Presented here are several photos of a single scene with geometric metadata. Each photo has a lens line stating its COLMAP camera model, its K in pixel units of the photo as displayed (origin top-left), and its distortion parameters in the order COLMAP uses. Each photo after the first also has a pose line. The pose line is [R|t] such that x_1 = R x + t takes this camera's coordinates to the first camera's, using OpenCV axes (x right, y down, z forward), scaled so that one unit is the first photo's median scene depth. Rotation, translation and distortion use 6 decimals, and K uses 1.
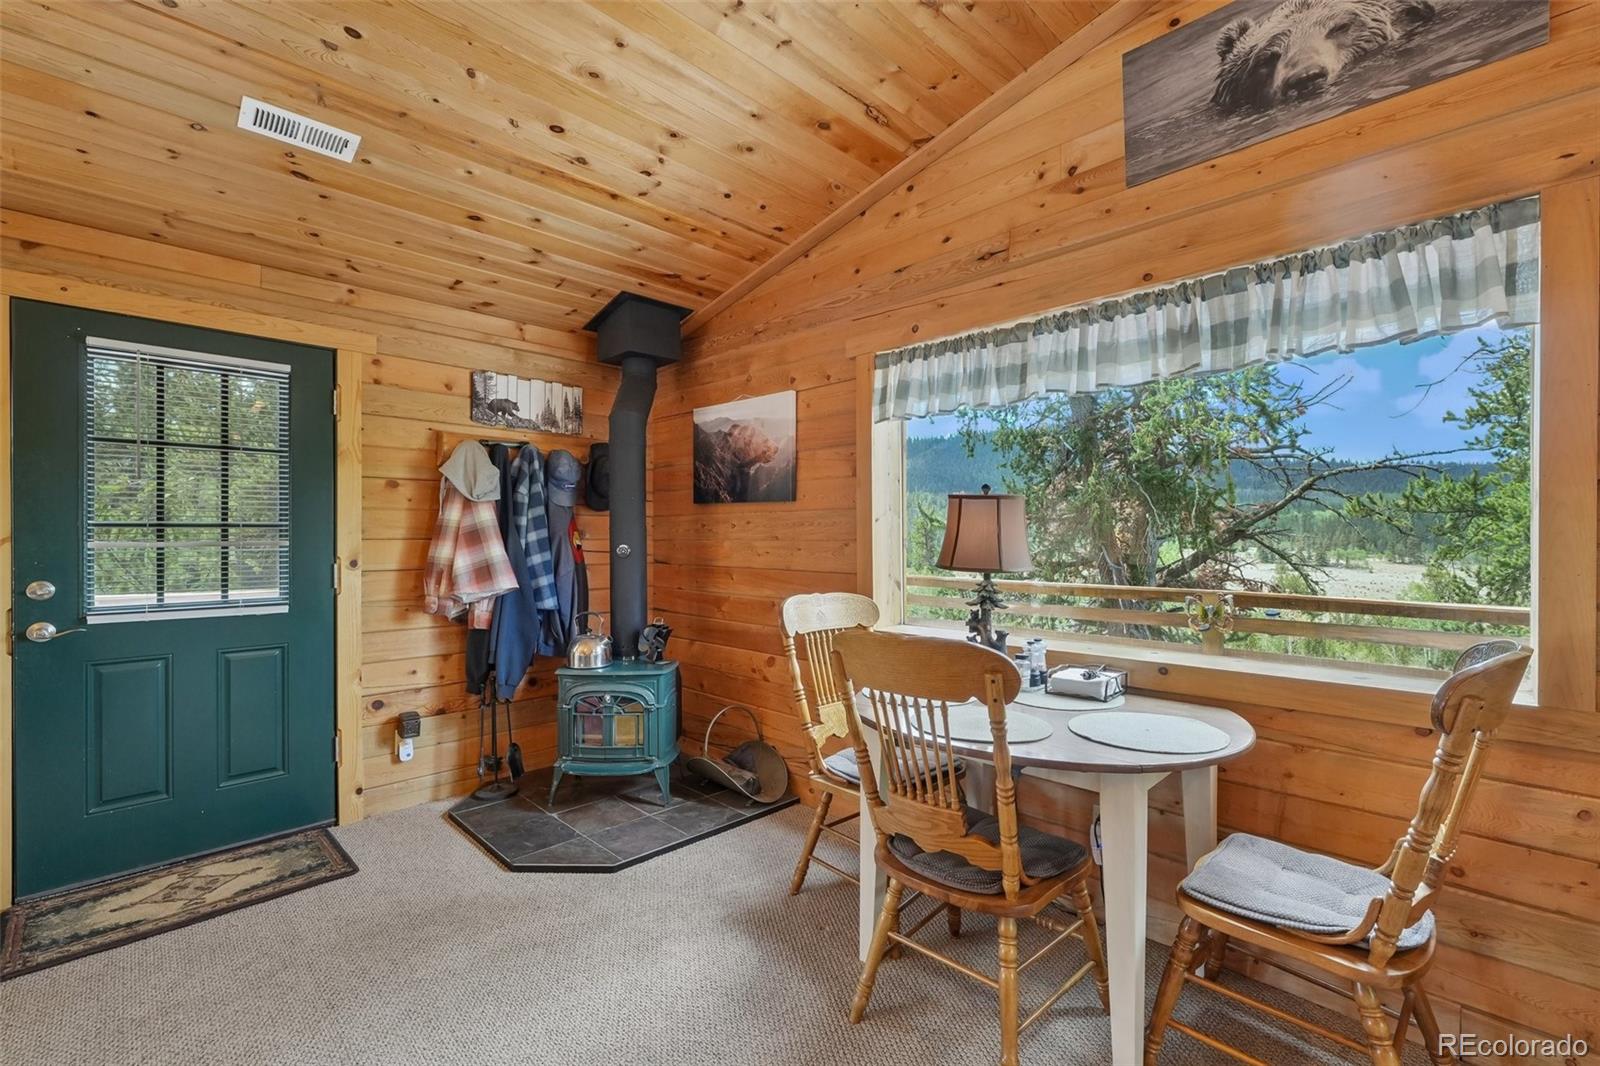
lens RADIAL K [[701.5, 0, 805.5], [0, 701.5, 535.4], [0, 0, 1]] dist [0.000083, 0.001568]
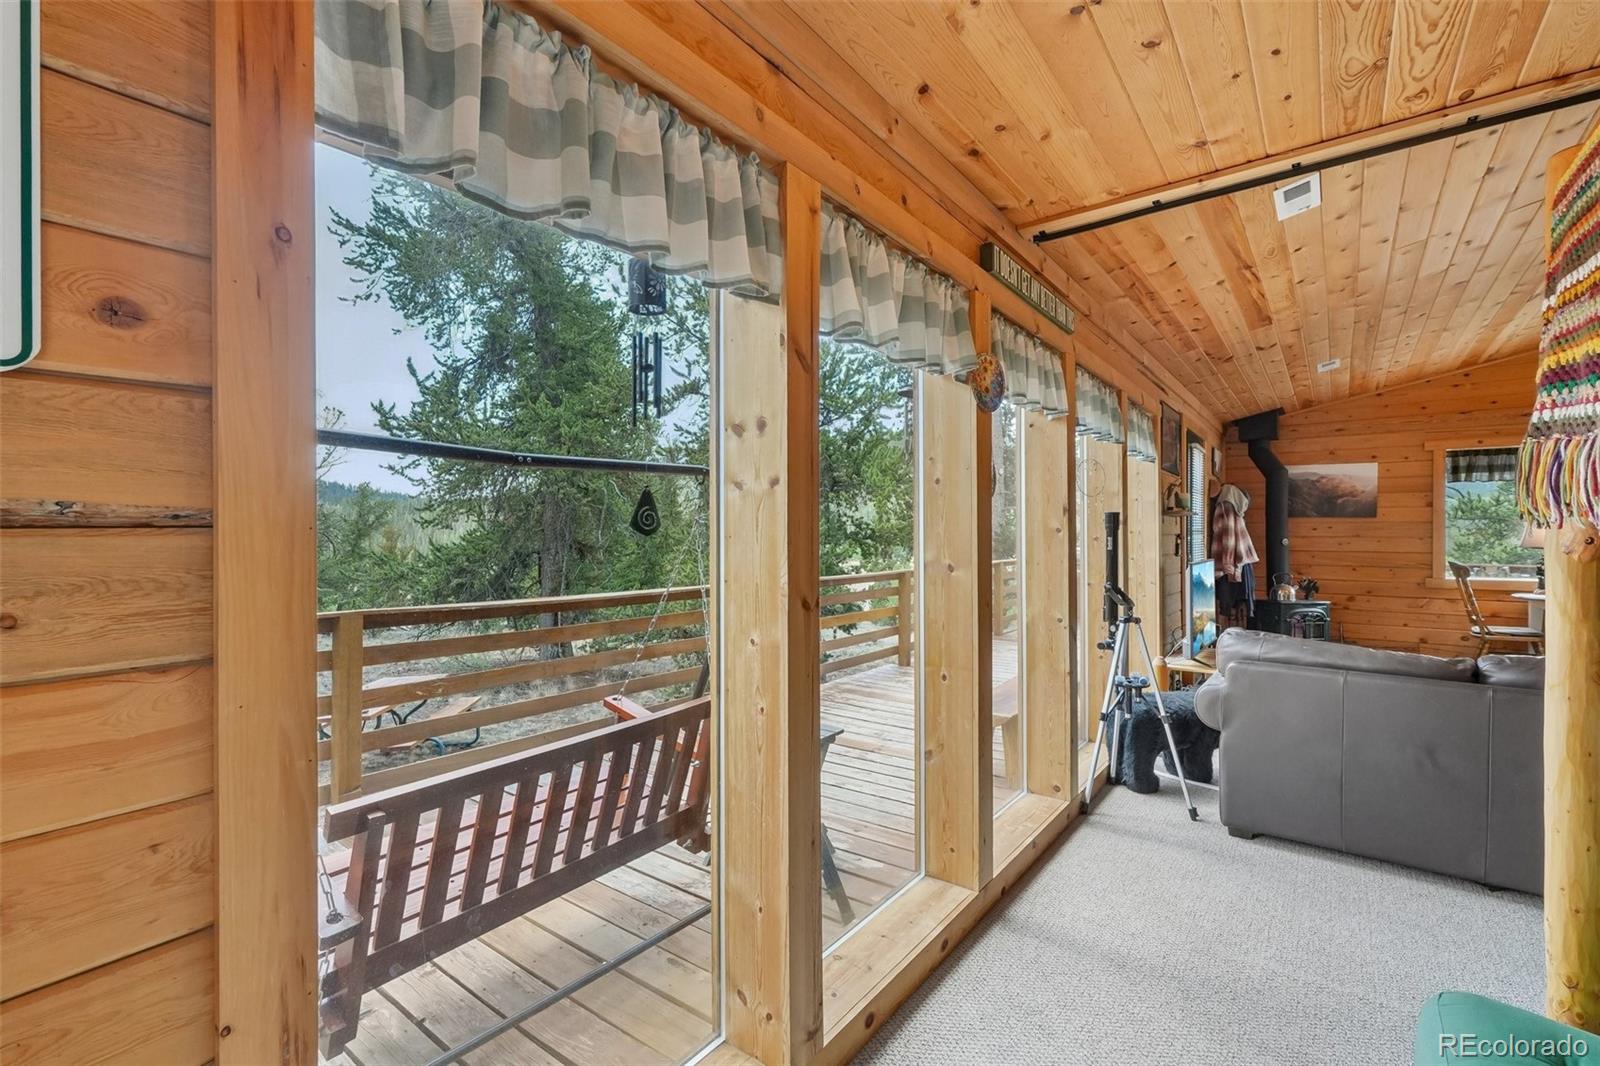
lens RADIAL K [[695.9, 0, 800.4], [0, 695.9, 524.7], [0, 0, 1]] dist [0.000612, 0.000951]
pose [[0.990640, 0.007285, 0.136305, -1.990070], [-0.005683, 0.999910, -0.012139, 0.005998], [-0.136381, 0.011251, 0.990593, -0.776466]]
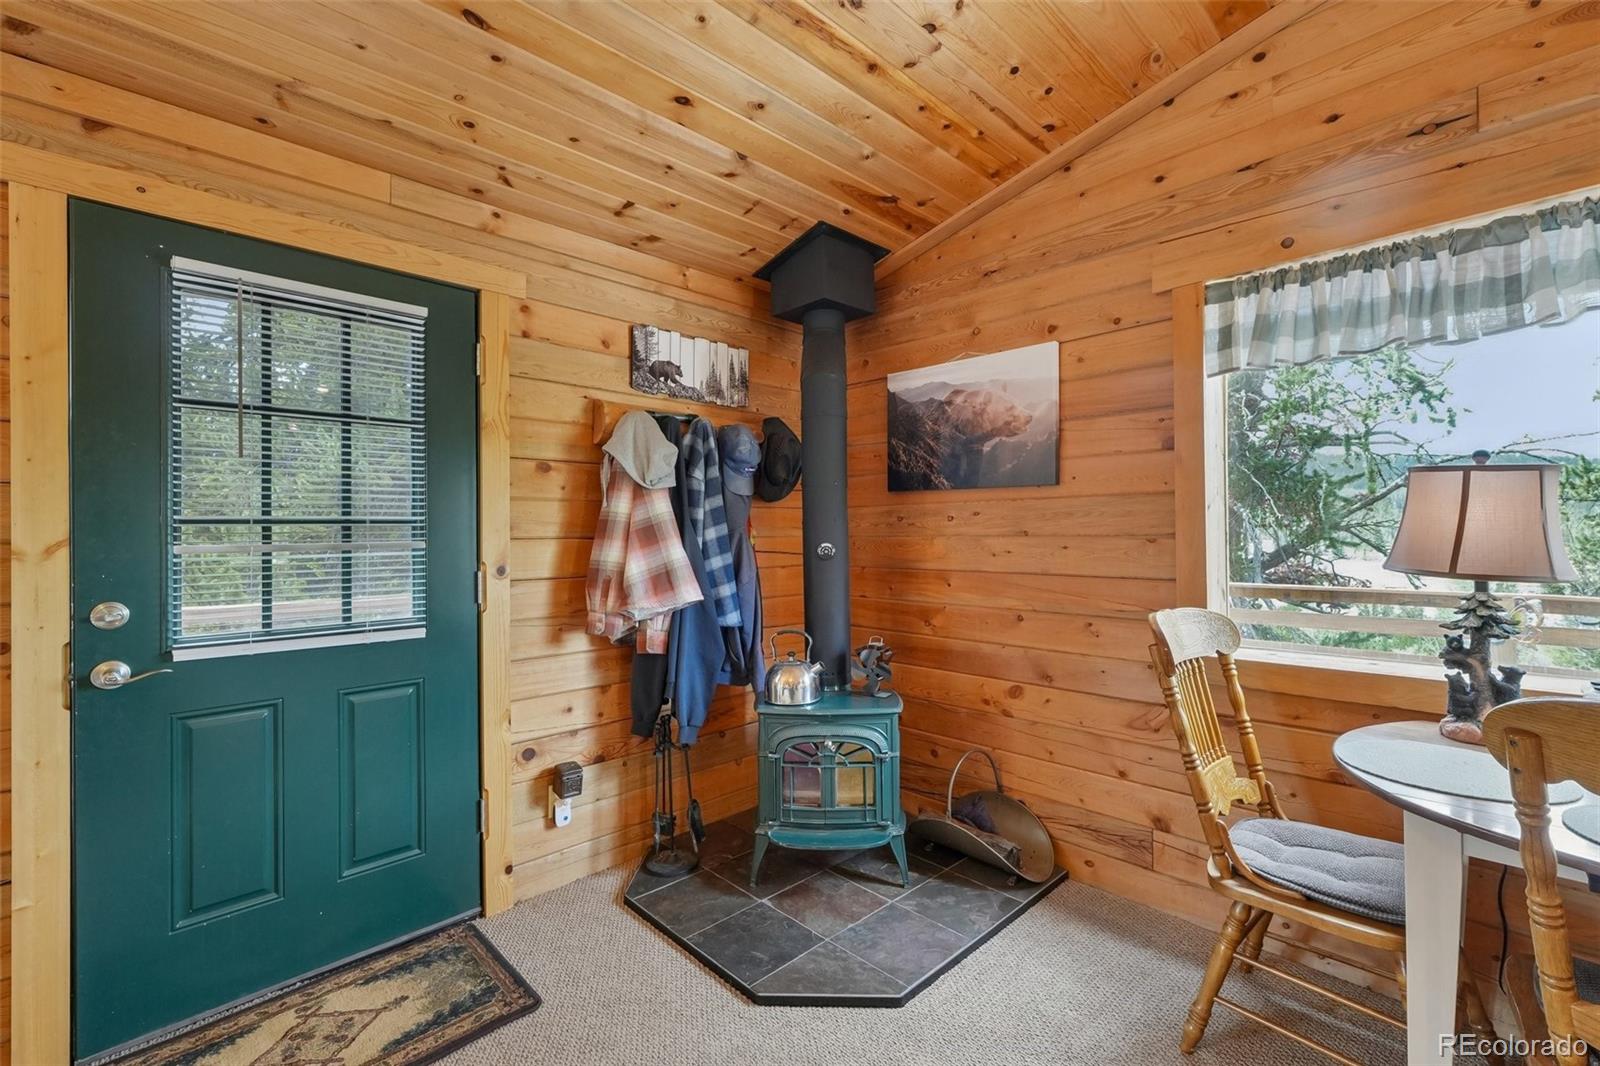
lens RADIAL K [[692.0, 0, 803.2], [0, 692.0, 526.8], [0, 0, 1]] dist [-0.000315, 0.000679]
pose [[0.999851, -0.008051, -0.015289, -0.294590], [0.007933, 0.999939, -0.007729, 0.000748], [0.015350, 0.007606, 0.999853, 0.244646]]
